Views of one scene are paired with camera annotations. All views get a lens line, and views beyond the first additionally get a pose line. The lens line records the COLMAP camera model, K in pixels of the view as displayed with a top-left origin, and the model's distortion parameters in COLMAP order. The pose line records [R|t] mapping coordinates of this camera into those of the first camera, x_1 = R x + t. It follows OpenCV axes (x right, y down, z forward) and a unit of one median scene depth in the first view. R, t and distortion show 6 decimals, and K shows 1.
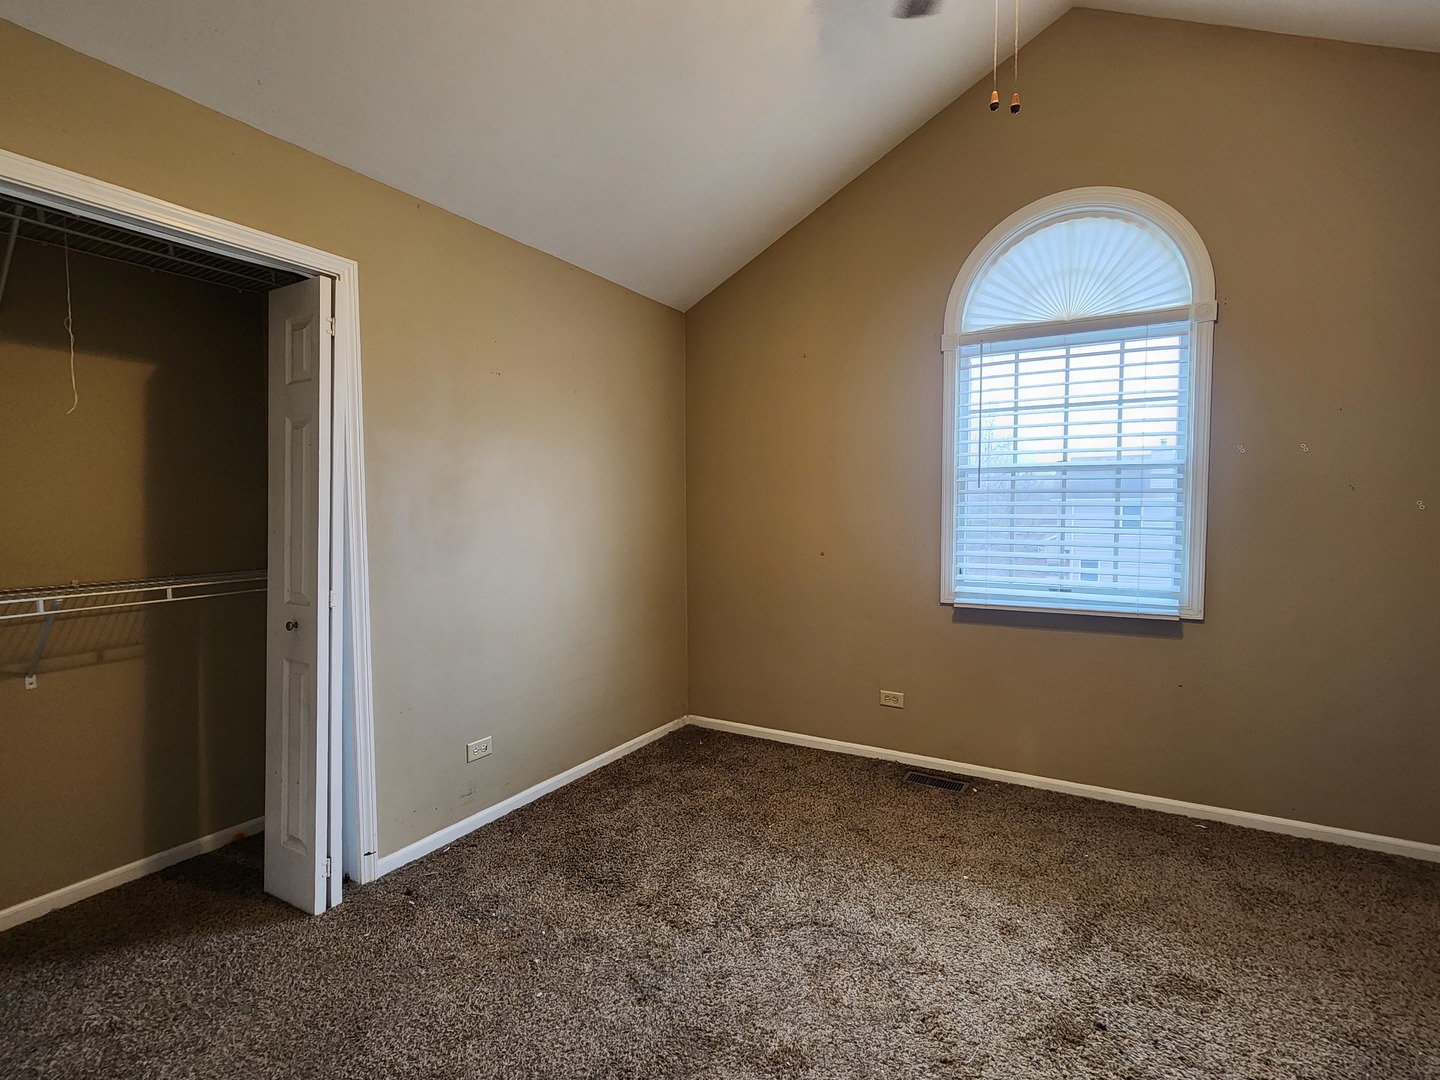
lens RADIAL K [[701.7, 0, 720.0], [0, 701.7, 540.0], [0, 0, 1]] dist [-0.002067, -0.000147]
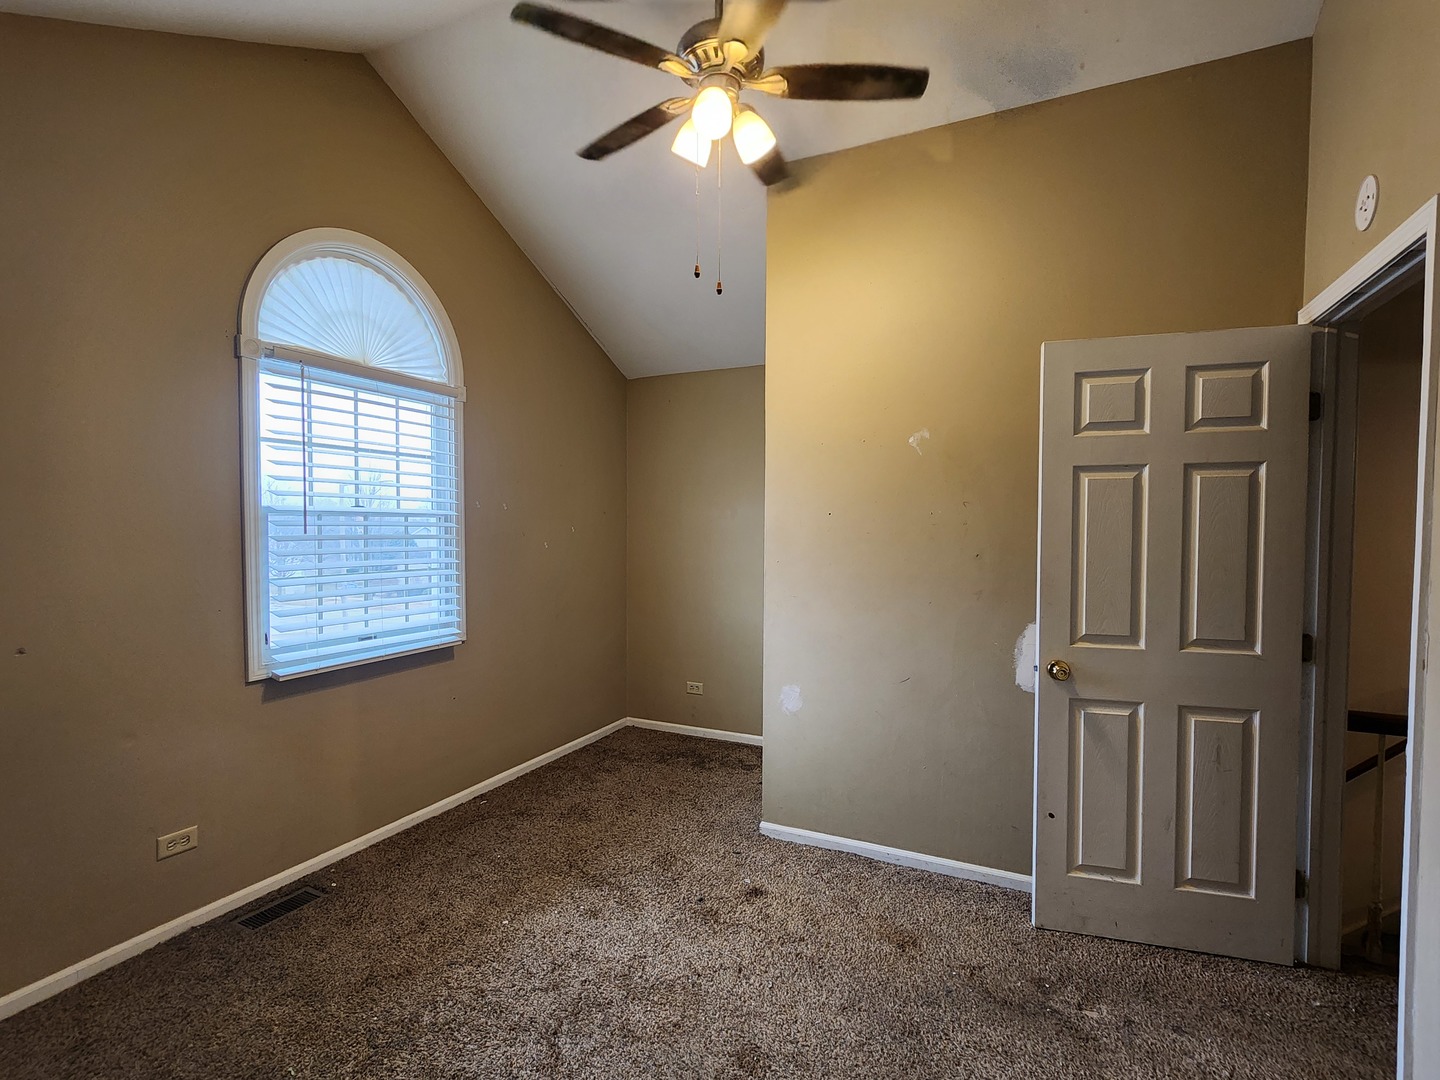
lens RADIAL K [[701.7, 0, 720.0], [0, 701.7, 540.0], [0, 0, 1]] dist [-0.002067, -0.000147]
pose [[-0.089482, -0.017635, 0.995832, -0.555537], [0.048547, 0.998578, 0.022046, -0.065087], [-0.994805, 0.050318, -0.088498, 0.613929]]
